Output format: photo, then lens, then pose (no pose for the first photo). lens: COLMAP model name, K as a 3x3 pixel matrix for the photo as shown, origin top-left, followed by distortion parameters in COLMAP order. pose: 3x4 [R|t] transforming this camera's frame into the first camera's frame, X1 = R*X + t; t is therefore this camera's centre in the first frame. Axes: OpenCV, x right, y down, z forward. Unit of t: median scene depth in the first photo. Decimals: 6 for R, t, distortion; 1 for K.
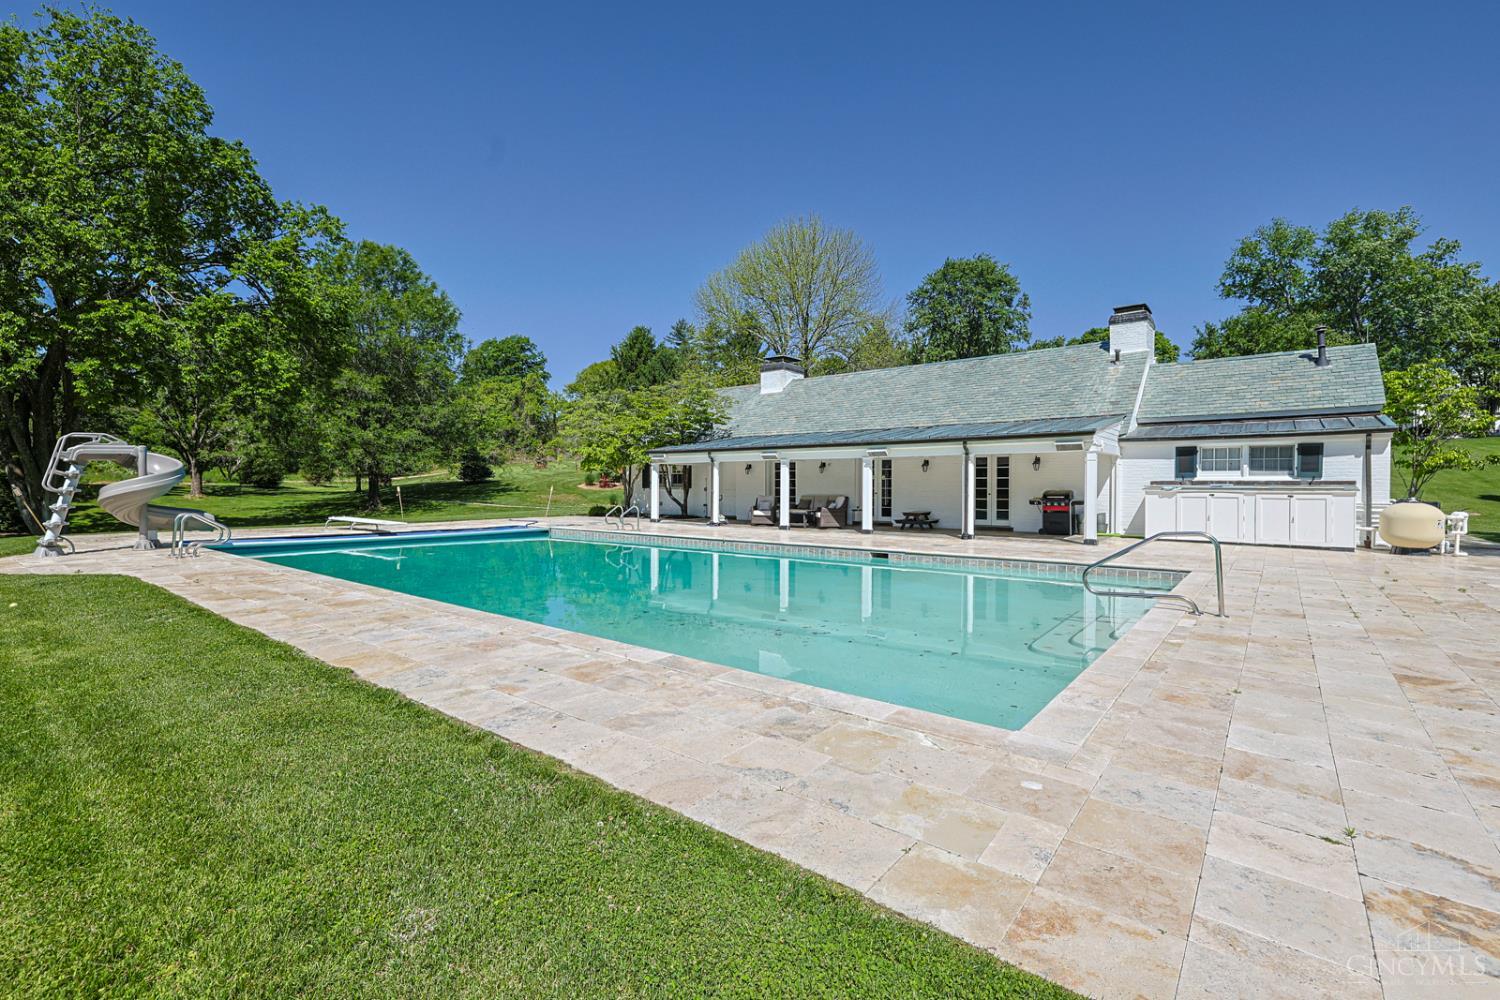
lens RADIAL K [[653.5, 0, 745.7], [0, 653.5, 493.2], [0, 0, 1]] dist [0.002105, -0.001257]
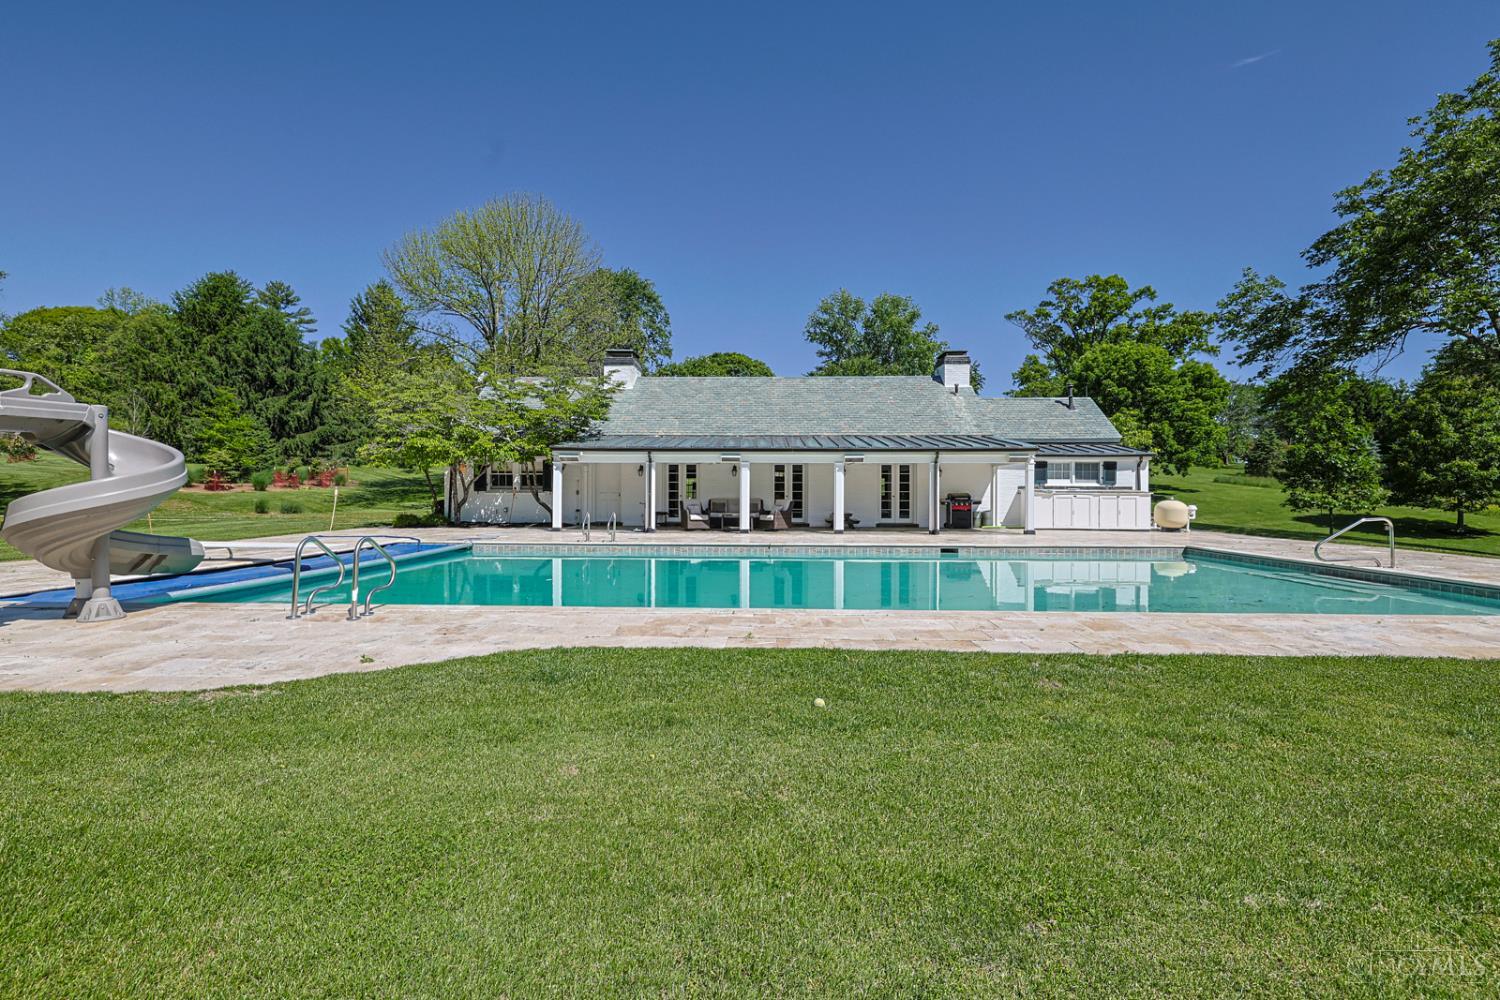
lens RADIAL K [[653.5, 0, 747.0], [0, 653.5, 500.4], [0, 0, 1]] dist [0.002105, -0.001257]
pose [[0.802967, -0.008746, 0.595959, -0.547575], [0.005309, 0.999958, 0.007521, -0.001950], [-0.595999, -0.002875, 0.802980, 0.215772]]
